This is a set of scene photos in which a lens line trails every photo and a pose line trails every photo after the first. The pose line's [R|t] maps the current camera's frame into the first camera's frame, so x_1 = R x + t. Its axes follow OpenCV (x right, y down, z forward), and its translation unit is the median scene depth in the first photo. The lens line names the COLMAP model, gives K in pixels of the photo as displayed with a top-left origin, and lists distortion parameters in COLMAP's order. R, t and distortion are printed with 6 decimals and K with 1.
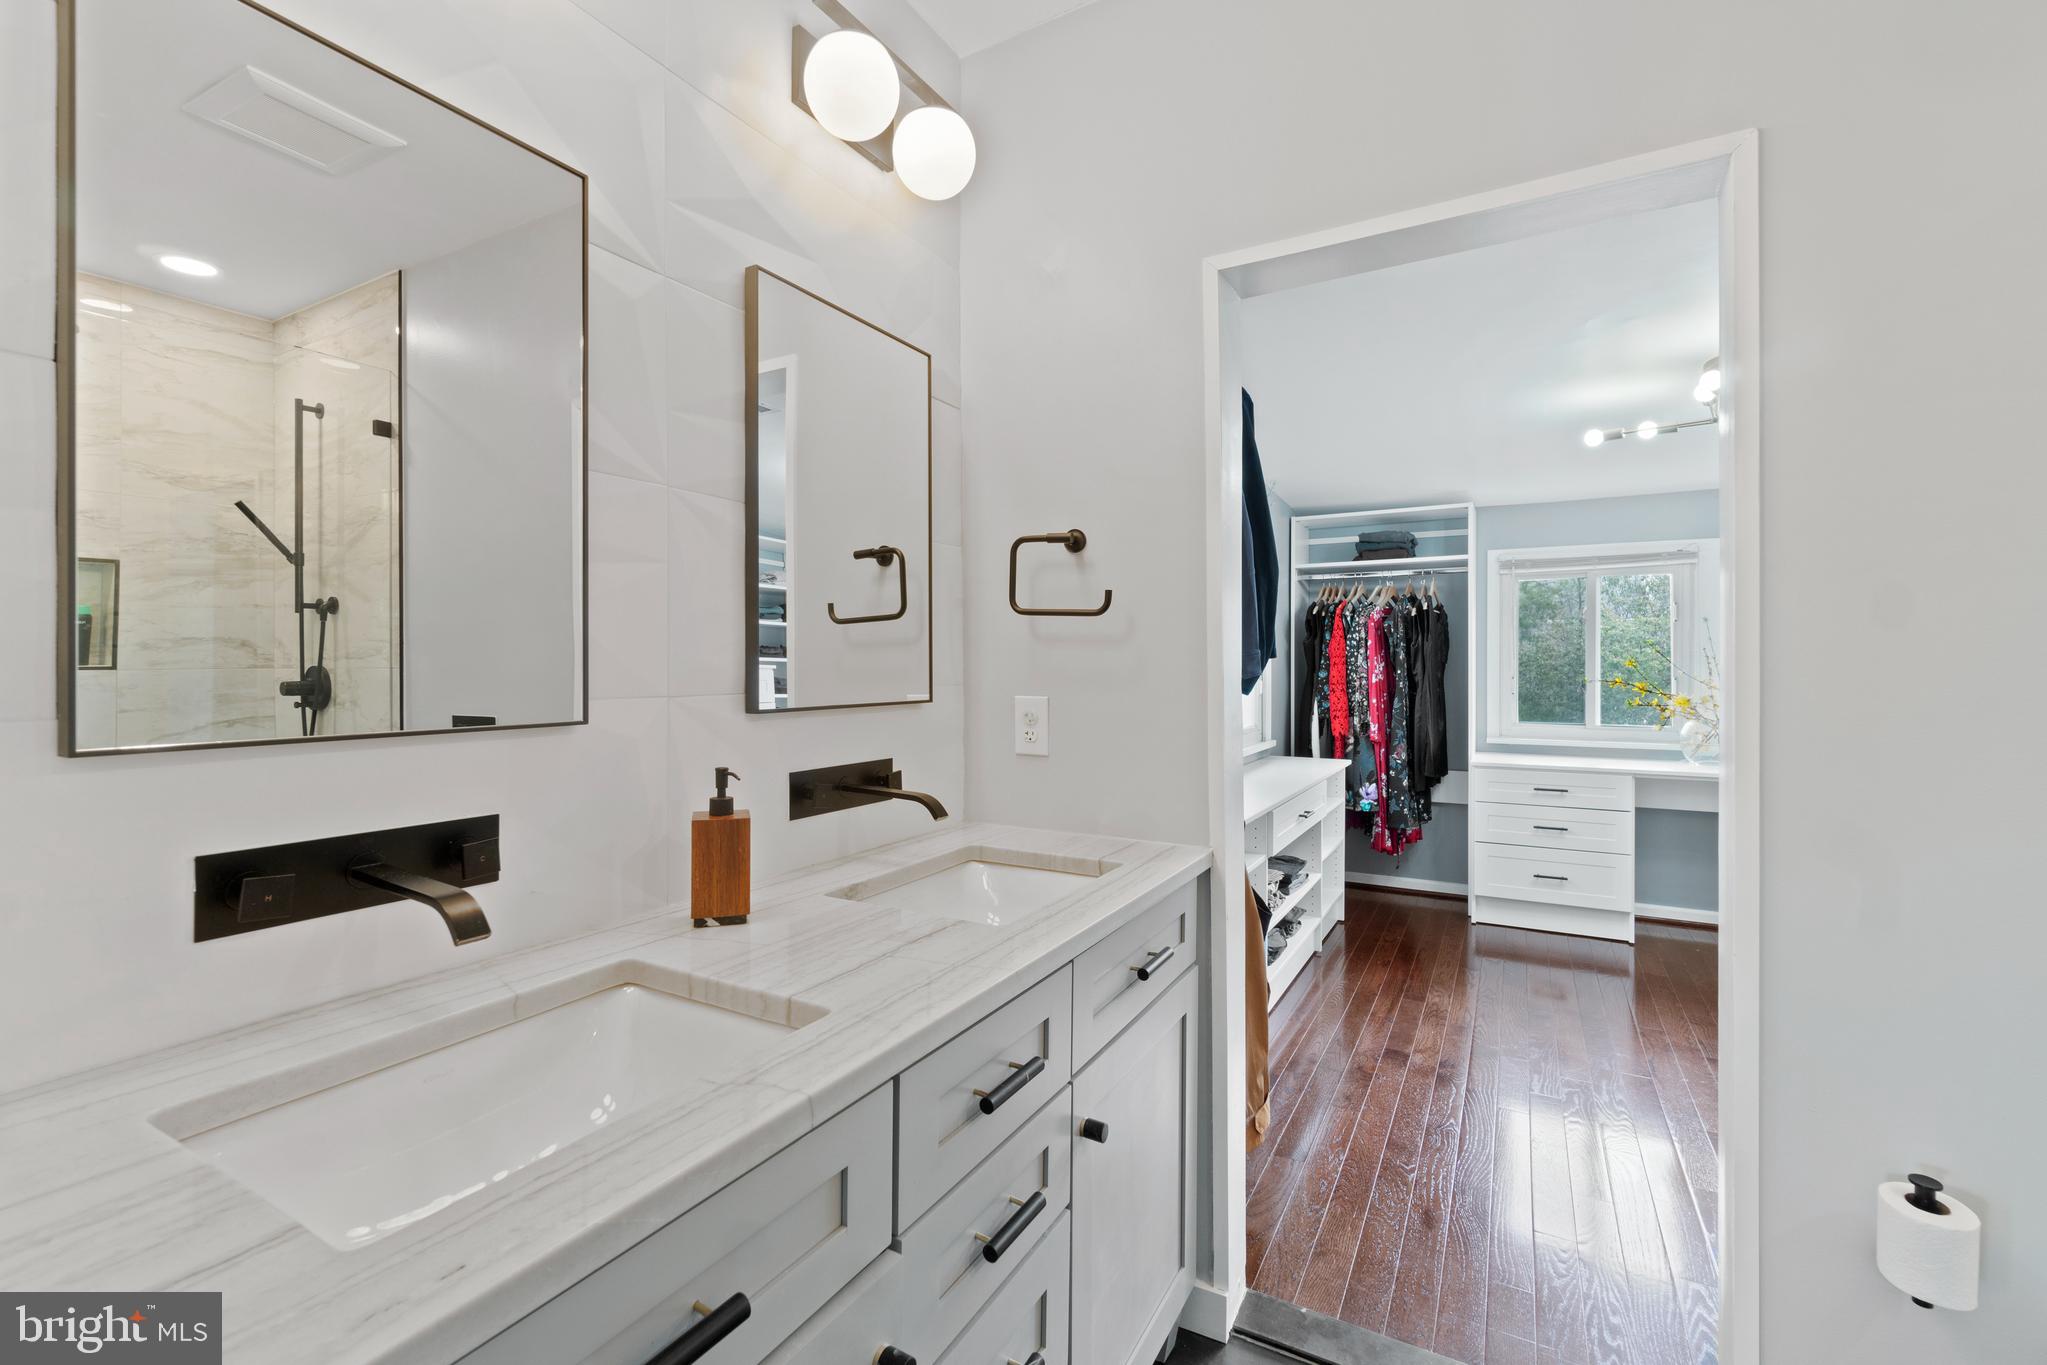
lens RADIAL K [[905.8, 0, 1007.6], [0, 905.8, 663.0], [0, 0, 1]] dist [-0.005263, 0.001291]
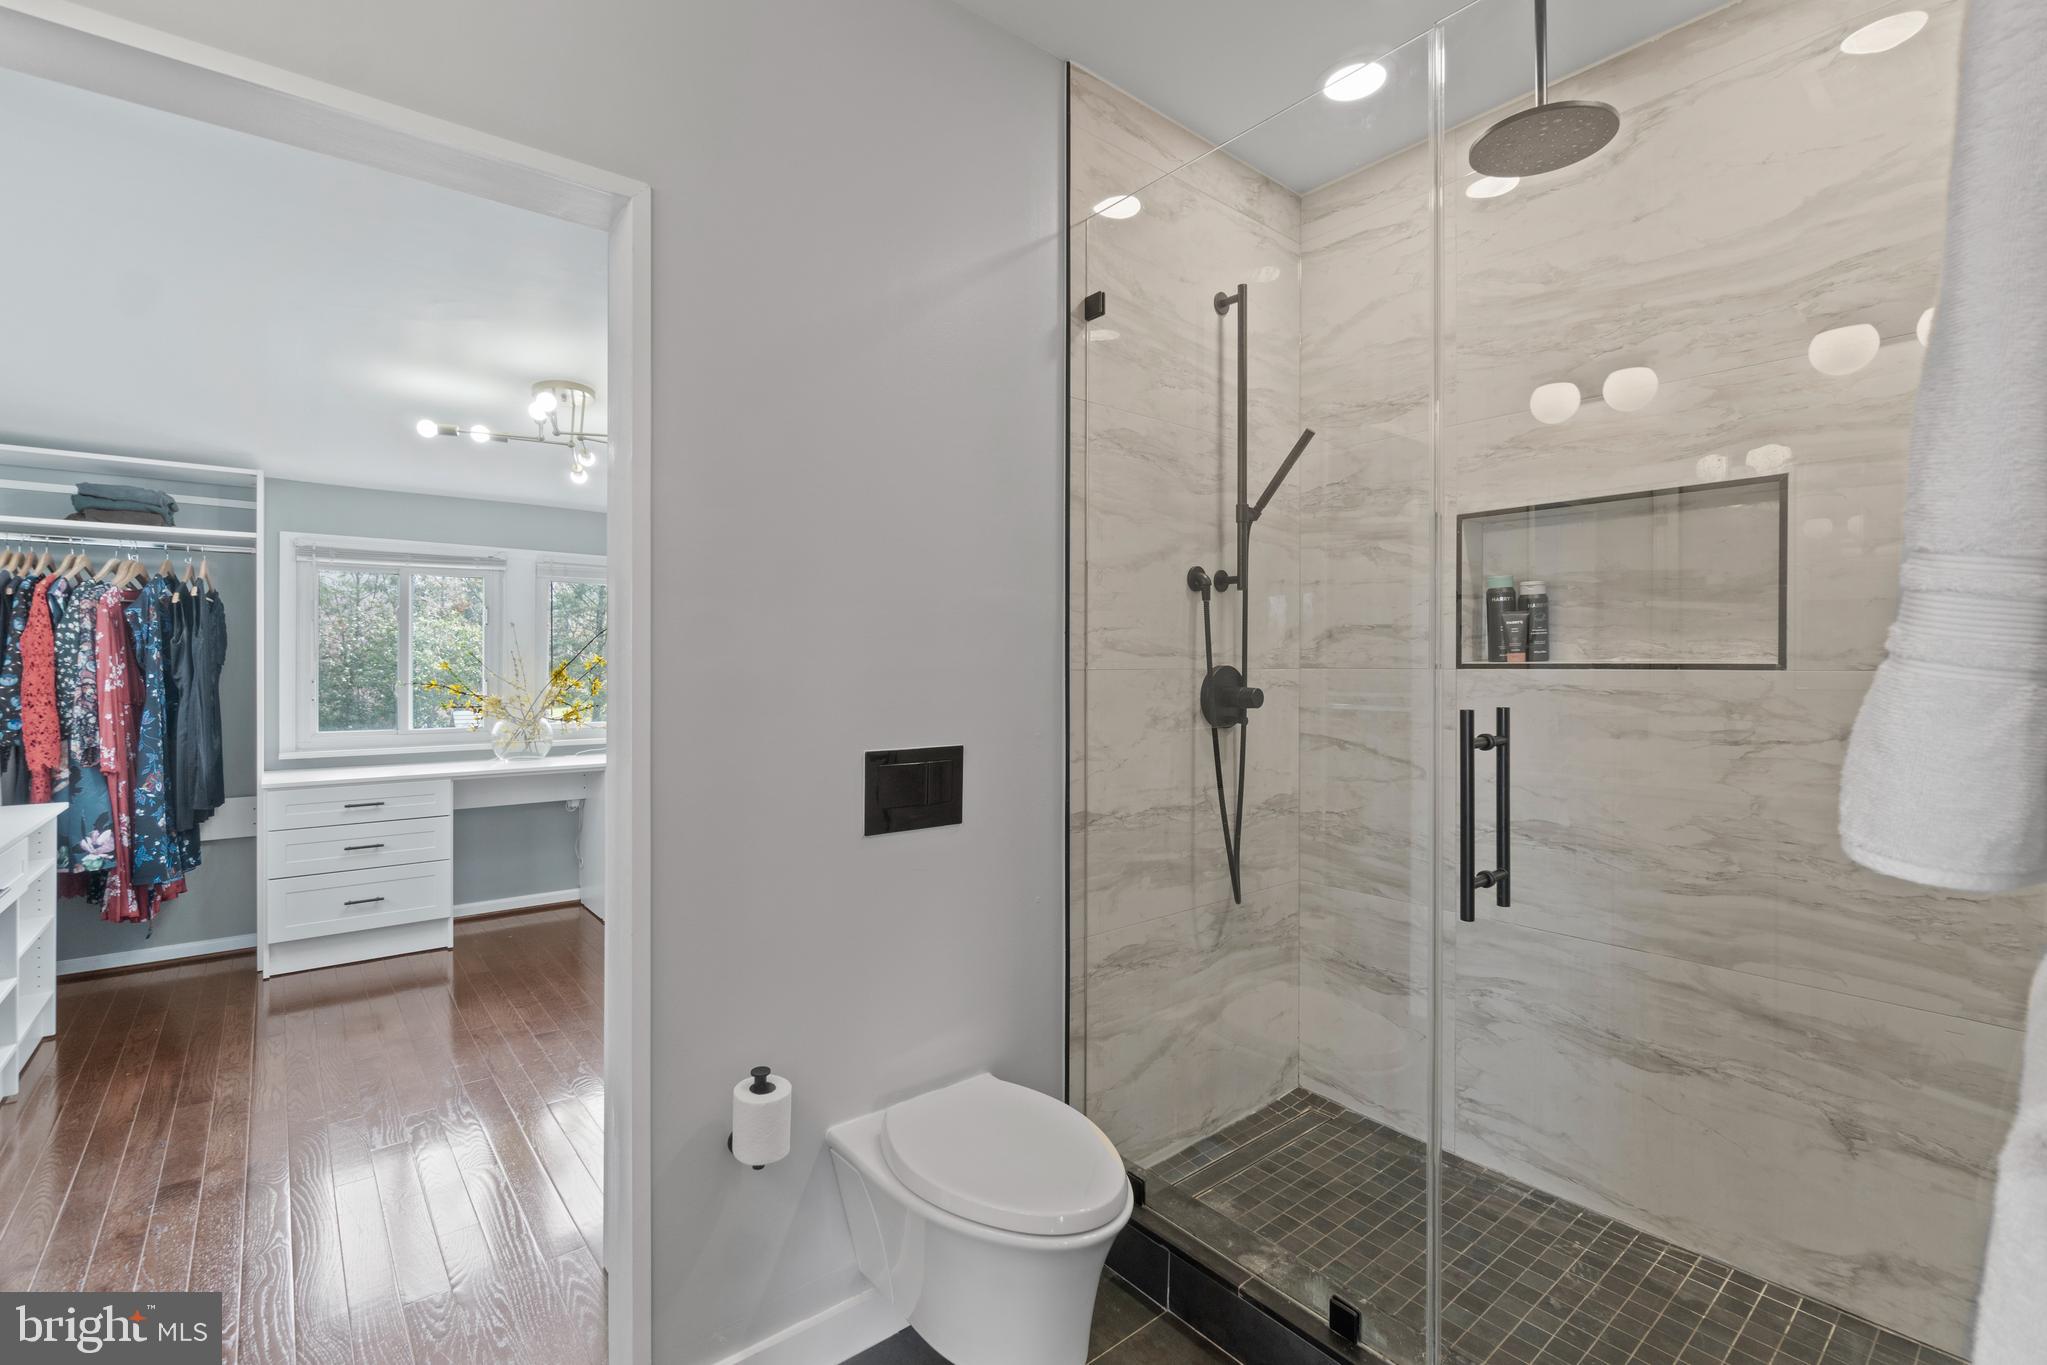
lens RADIAL K [[905.8, 0, 1019.9], [0, 905.8, 666.3], [0, 0, 1]] dist [-0.005263, 0.001291]
pose [[0.348165, 0.000073, 0.937433, -0.024529], [-0.003076, 0.999995, 0.001065, -0.001835], [-0.937428, -0.003255, 0.348163, 0.080339]]
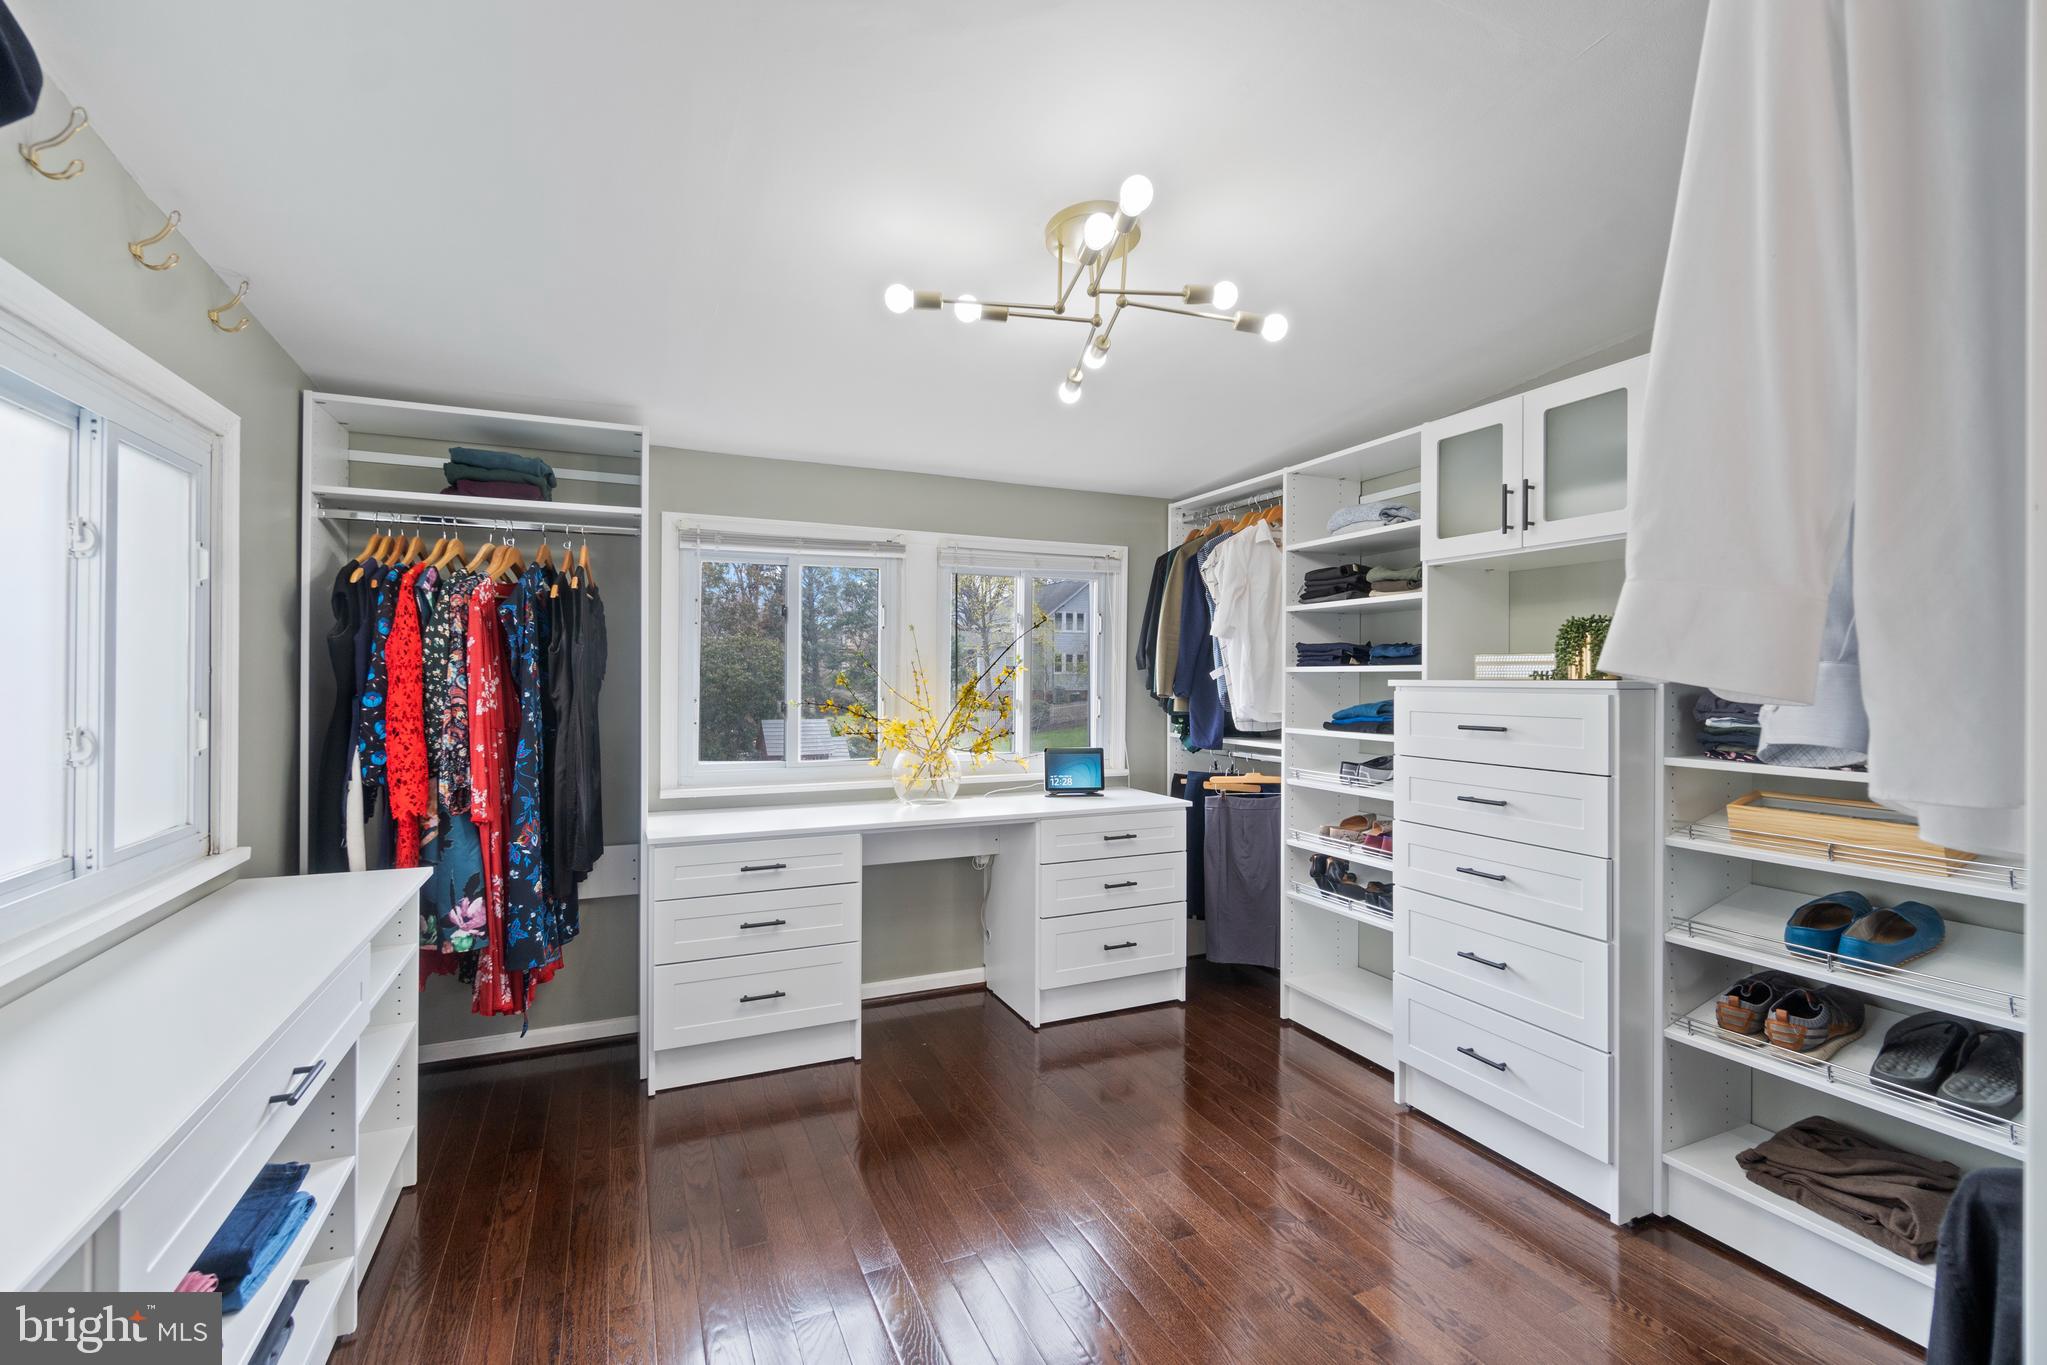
lens RADIAL K [[905.8, 0, 1031.4], [0, 905.8, 673.8], [0, 0, 1]] dist [-0.005263, 0.001291]
pose [[0.578901, 0.005462, 0.815380, 0.193016], [-0.002978, 0.999985, -0.004584, -0.002156], [-0.815392, 0.000226, 0.578909, 0.524142]]
